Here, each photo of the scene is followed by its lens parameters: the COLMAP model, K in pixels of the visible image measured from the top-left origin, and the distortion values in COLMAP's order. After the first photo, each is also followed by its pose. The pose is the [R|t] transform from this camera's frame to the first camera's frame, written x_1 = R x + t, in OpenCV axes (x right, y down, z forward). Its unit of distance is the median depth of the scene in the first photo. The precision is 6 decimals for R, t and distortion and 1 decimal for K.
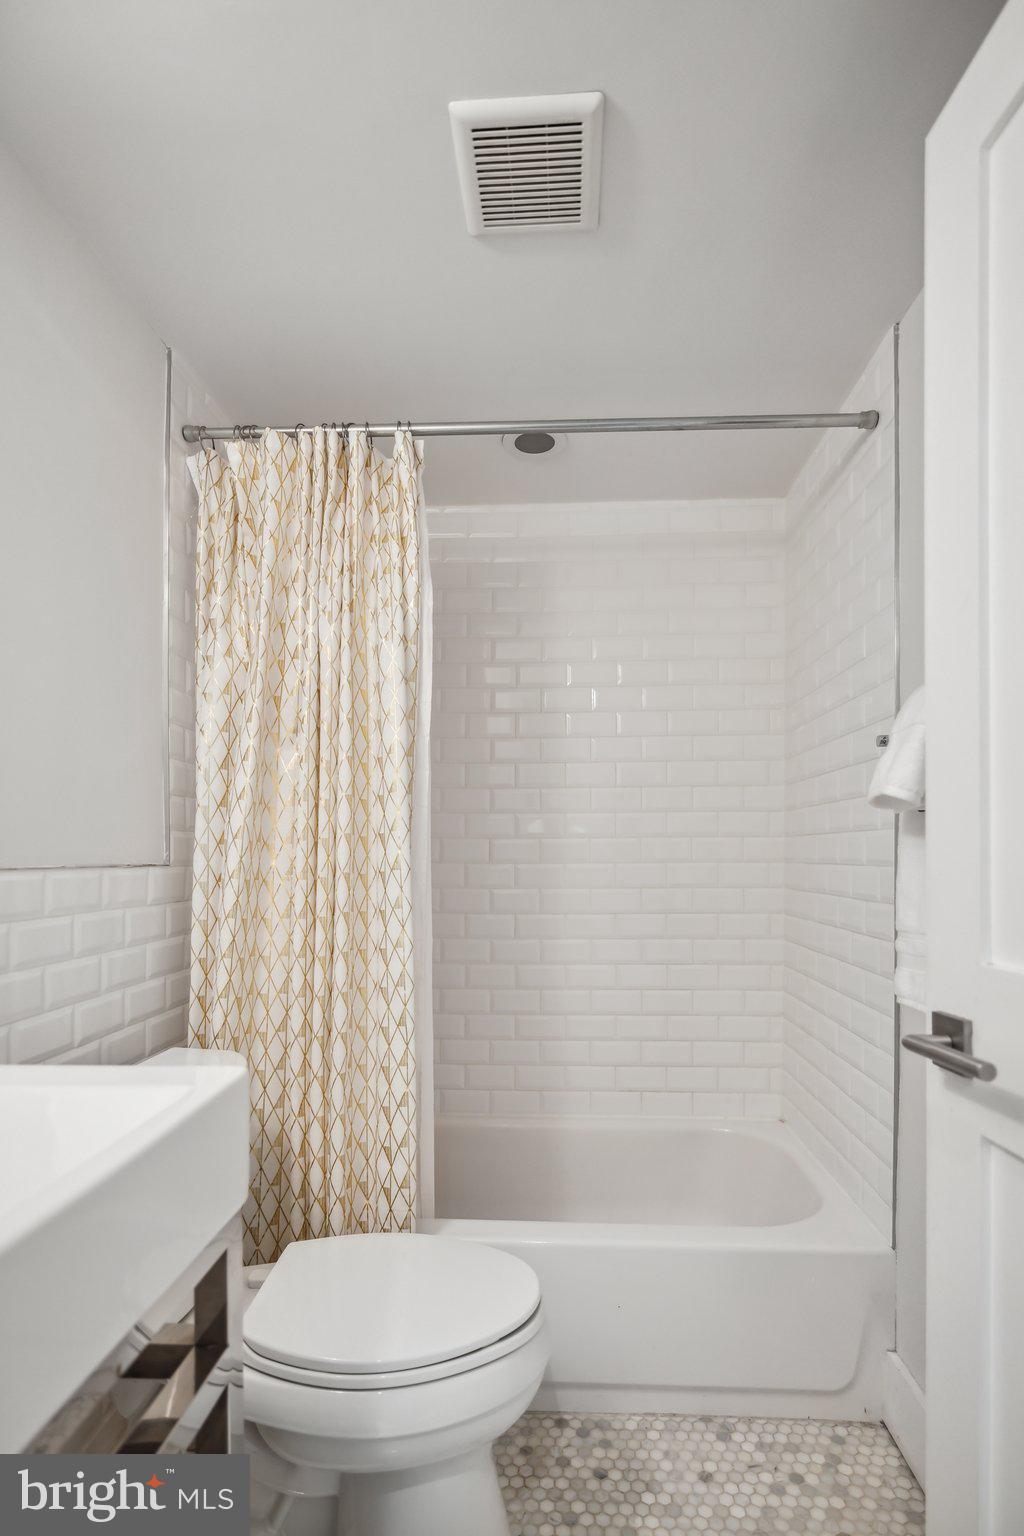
lens RADIAL K [[756.8, 0, 514.2], [0, 756.8, 846.3], [0, 0, 1]] dist [0.002792, 0.000942]
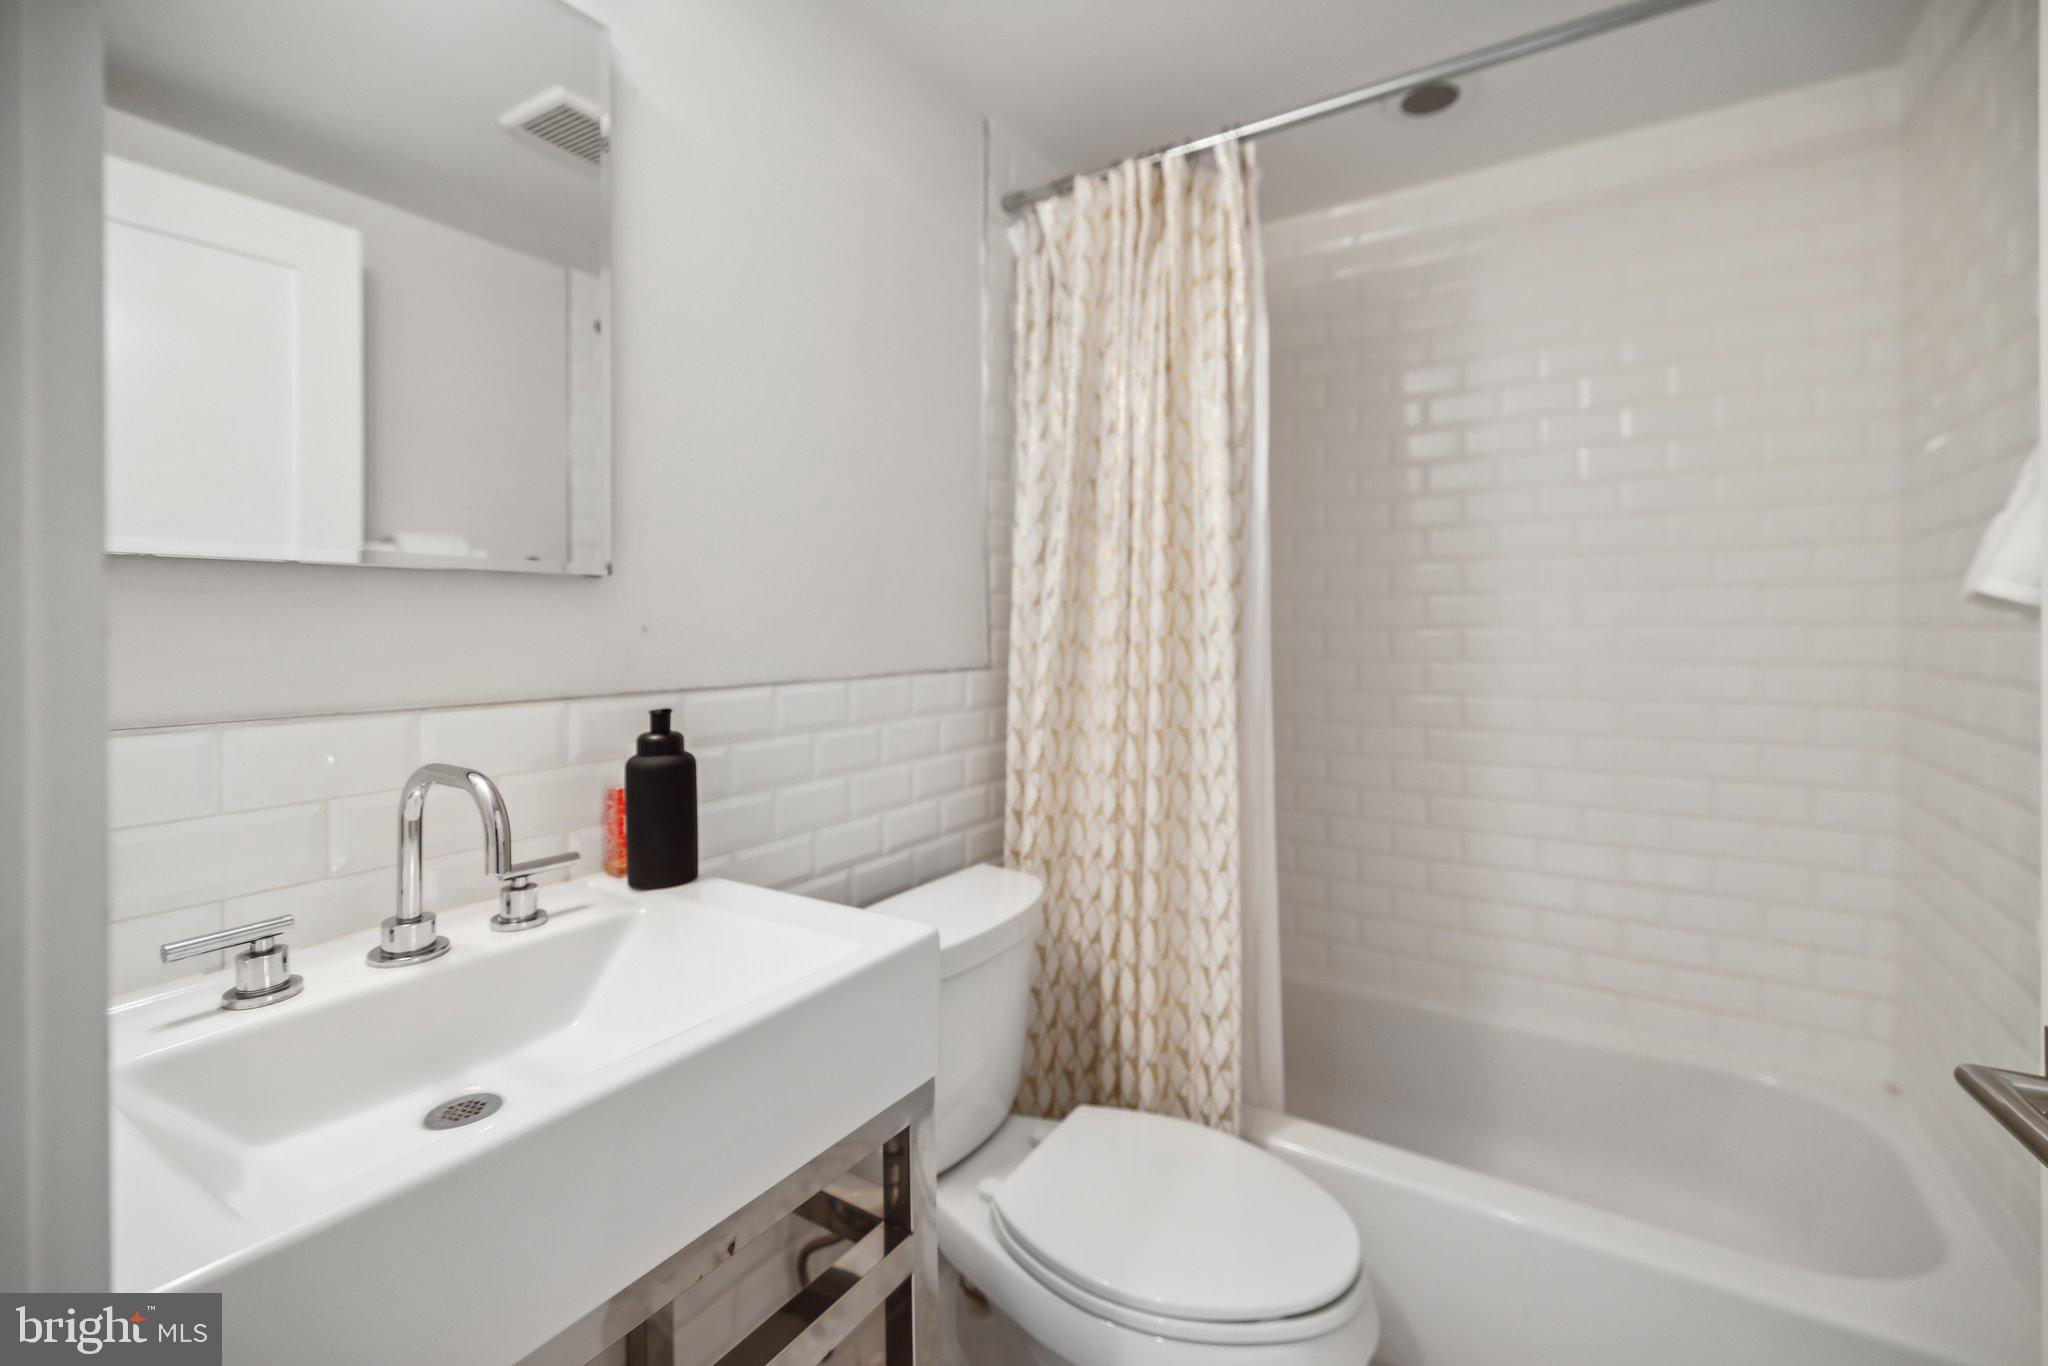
lens RADIAL K [[874.3, 0, 1064.6], [0, 874.3, 618.8], [0, 0, 1]] dist [0.001756, -0.000744]
pose [[0.878557, -0.004491, -0.477616, 0.148925], [0.010071, 0.999908, 0.009122, -0.045351], [0.477531, -0.012824, 0.878521, 0.086149]]
